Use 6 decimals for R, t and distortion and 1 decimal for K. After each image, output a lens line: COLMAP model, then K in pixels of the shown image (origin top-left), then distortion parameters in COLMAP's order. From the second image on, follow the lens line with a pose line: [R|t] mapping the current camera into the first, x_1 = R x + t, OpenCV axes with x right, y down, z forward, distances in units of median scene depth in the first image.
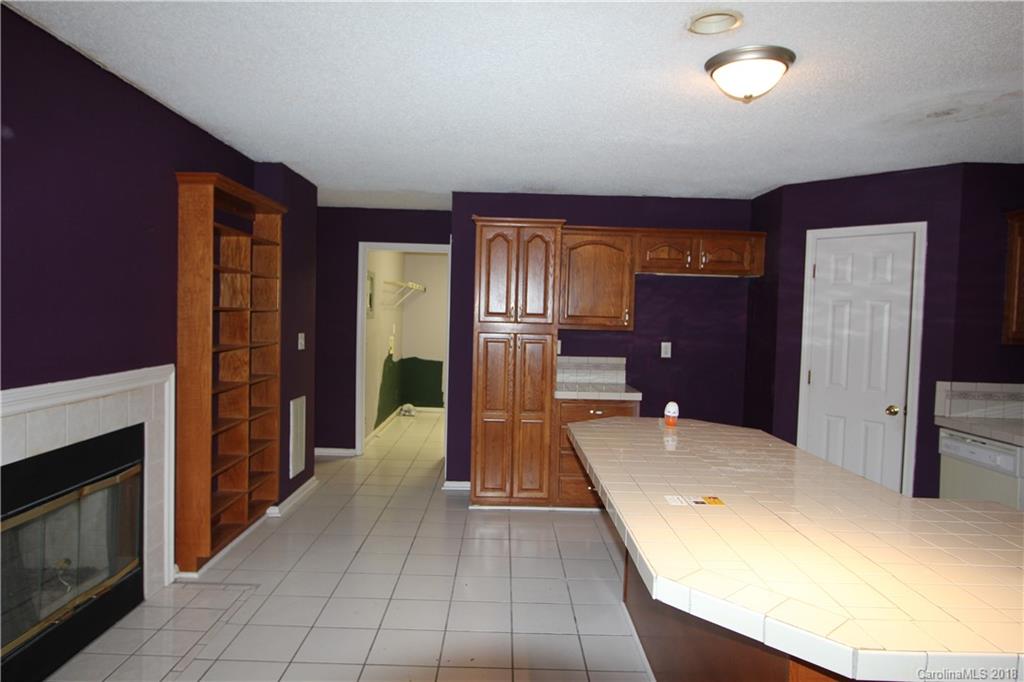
lens RADIAL K [[661.4, 0, 512.6], [0, 661.4, 336.0], [0, 0, 1]] dist [0.022219, -0.002721]
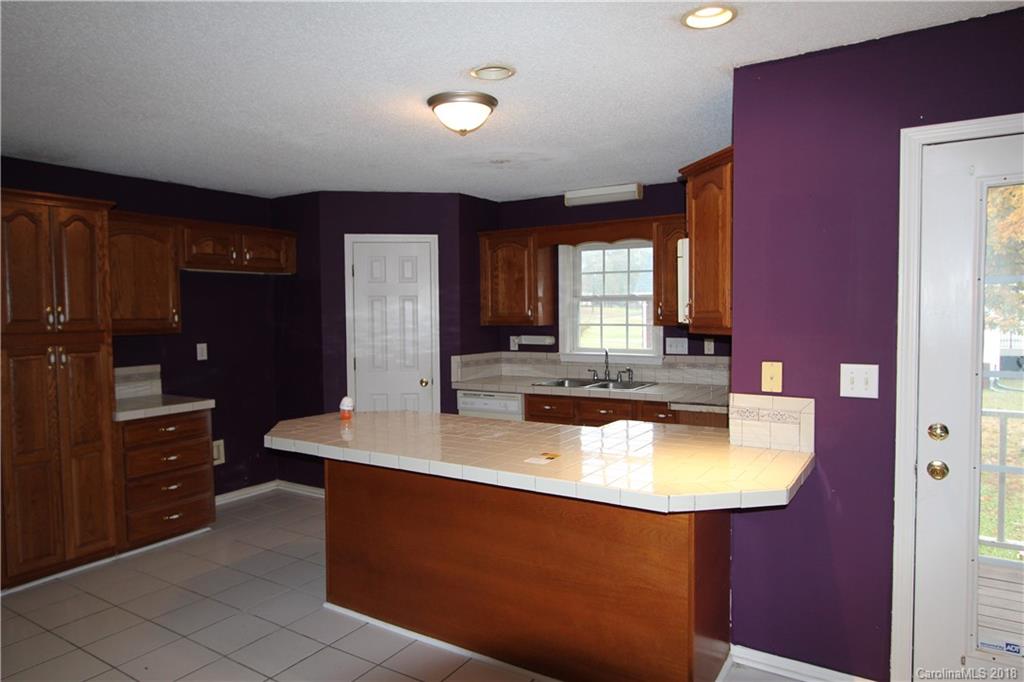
lens RADIAL K [[661.4, 0, 484.3], [0, 661.4, 337.7], [0, 0, 1]] dist [0.022219, -0.002721]
pose [[0.573990, -0.066025, 0.816196, -0.336042], [0.057815, 0.997524, 0.040035, -0.014617], [-0.816819, 0.024209, 0.576386, 0.157334]]
